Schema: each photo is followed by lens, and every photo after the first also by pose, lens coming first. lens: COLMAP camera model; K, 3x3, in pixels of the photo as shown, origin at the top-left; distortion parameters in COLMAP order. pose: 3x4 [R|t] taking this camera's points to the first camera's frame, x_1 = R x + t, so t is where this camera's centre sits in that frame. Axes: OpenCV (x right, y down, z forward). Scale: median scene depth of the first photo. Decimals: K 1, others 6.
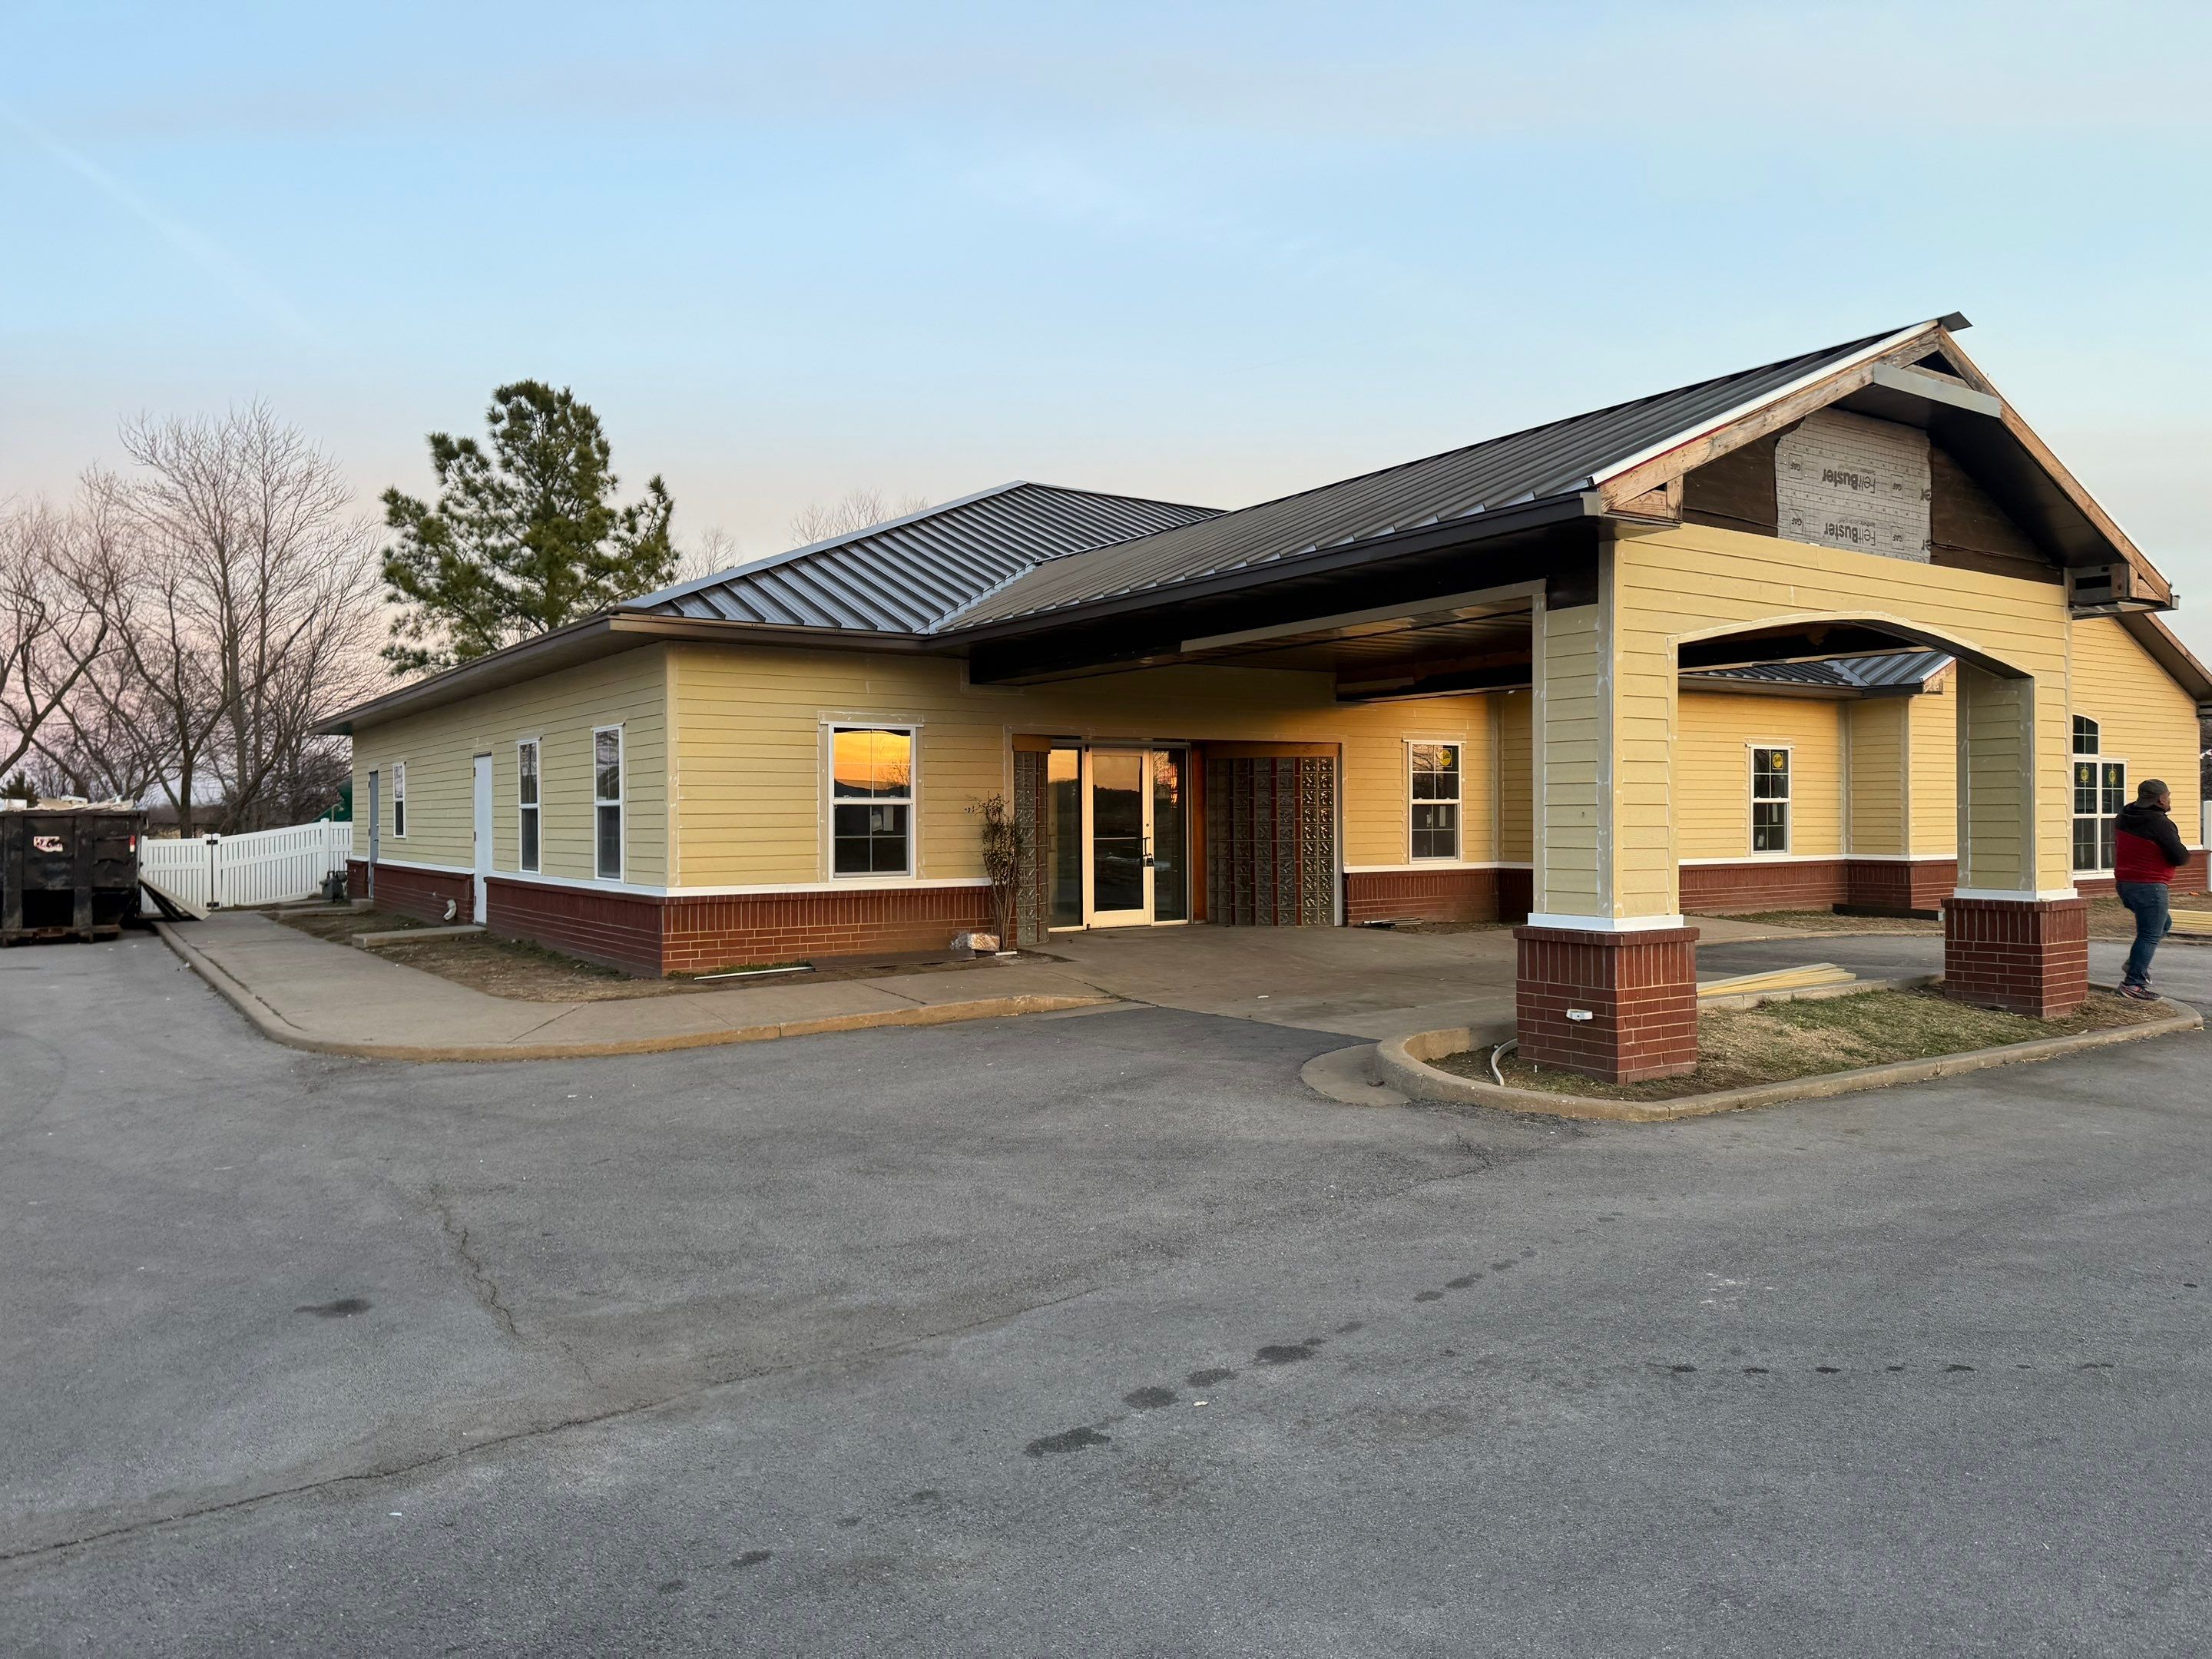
lens RADIAL K [[1563.3, 0, 1117.4], [0, 1563.3, 815.8], [0, 0, 1]] dist [0.048179, -0.058514]
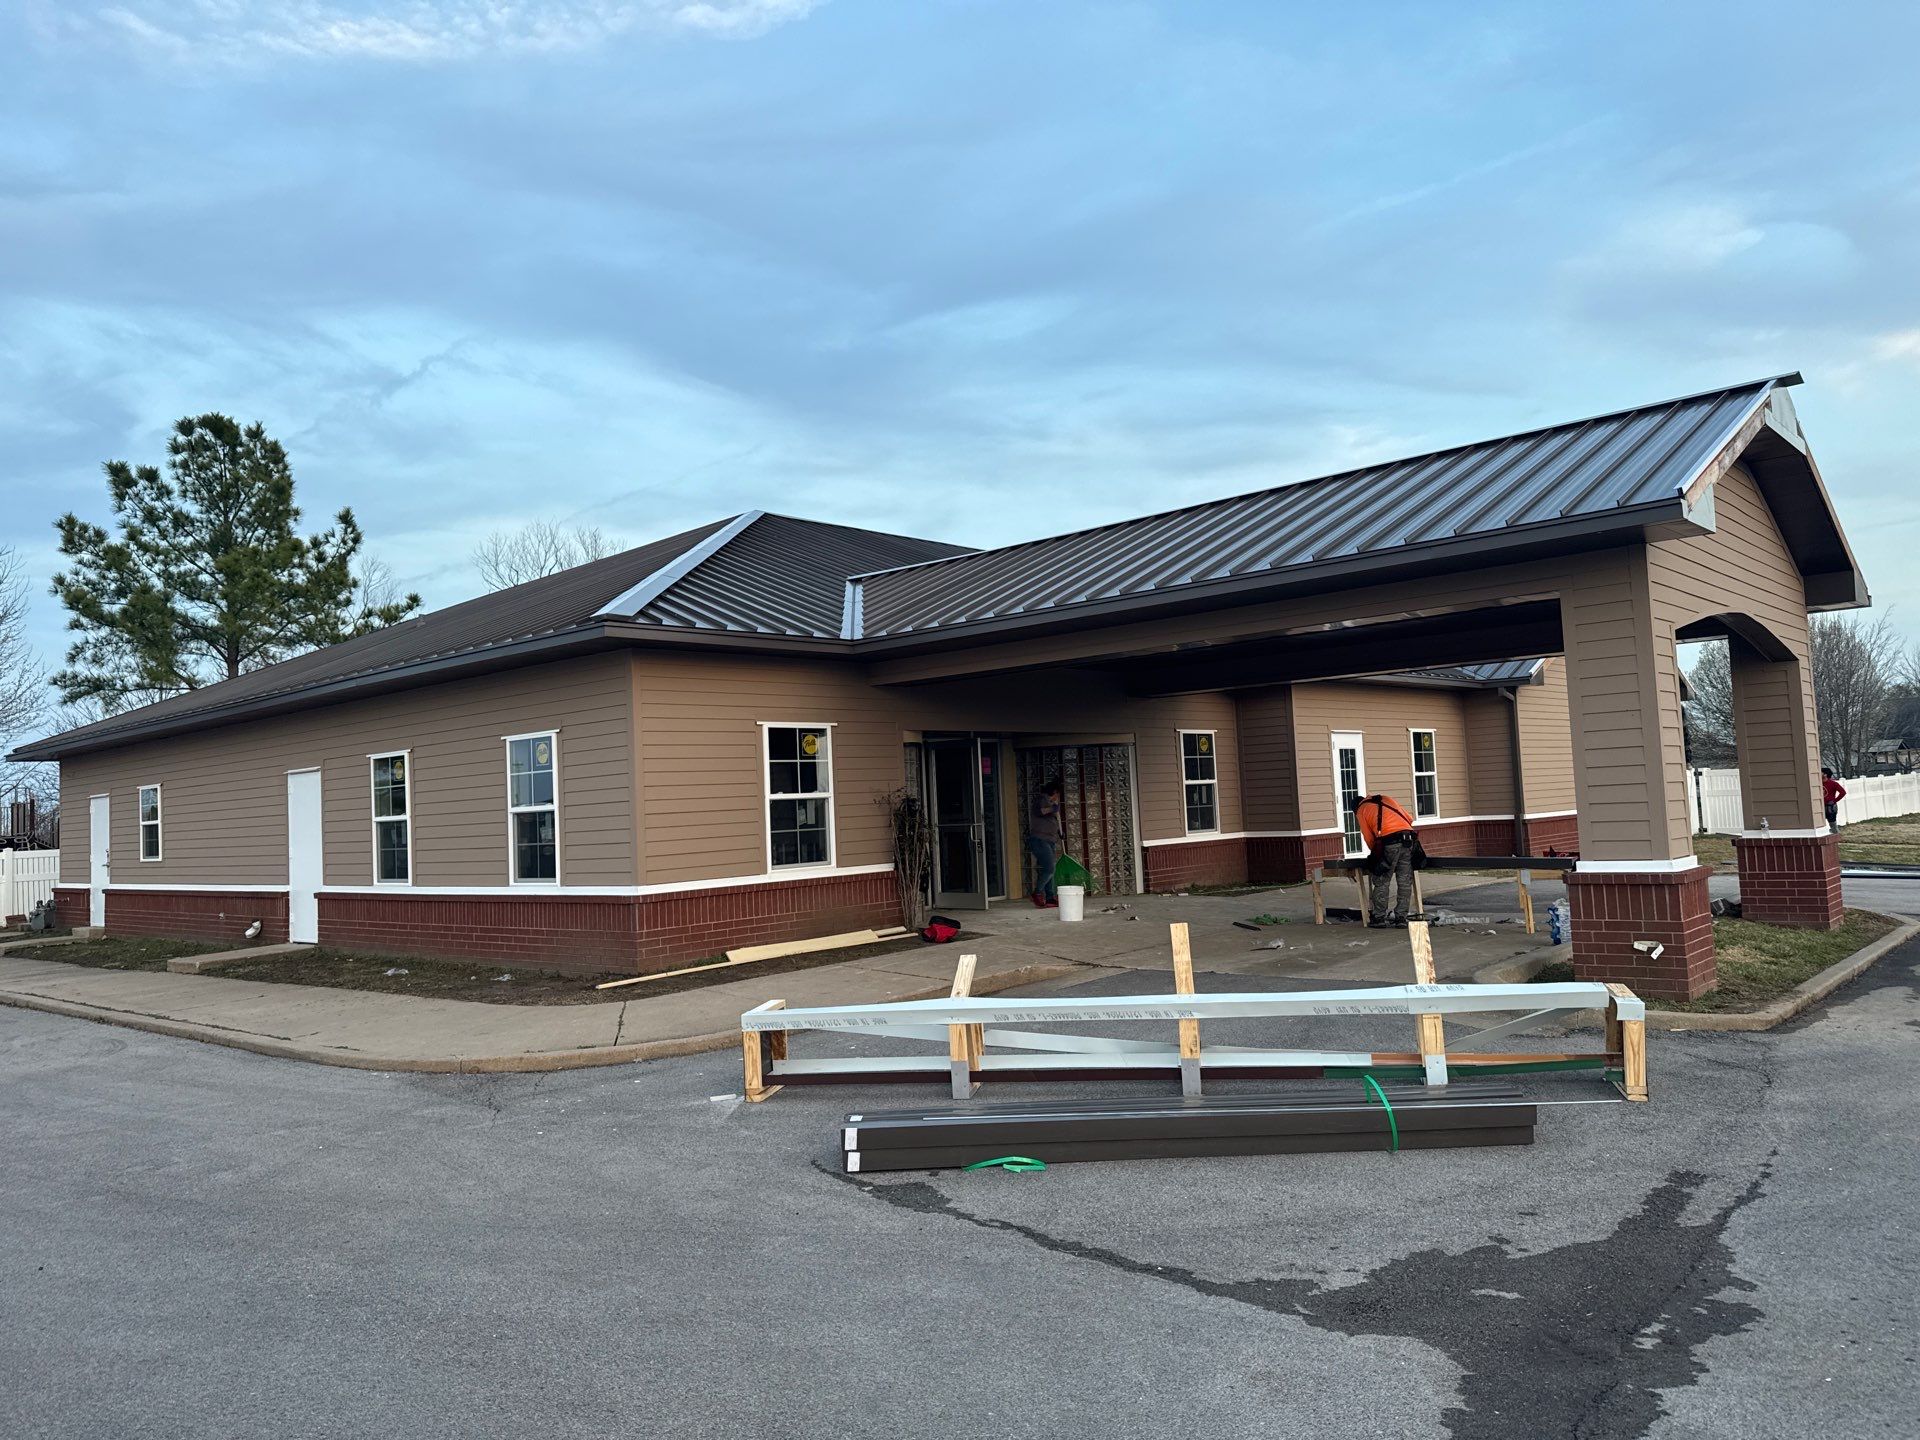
lens RADIAL K [[1356.9, 0, 958.2], [0, 1356.9, 730.3], [0, 0, 1]] dist [0.048179, -0.058514]
pose [[0.971701, -0.026551, 0.234718, -0.183893], [0.041028, 0.997530, -0.057008, 0.001806], [-0.232624, 0.065024, 0.970391, 0.049512]]
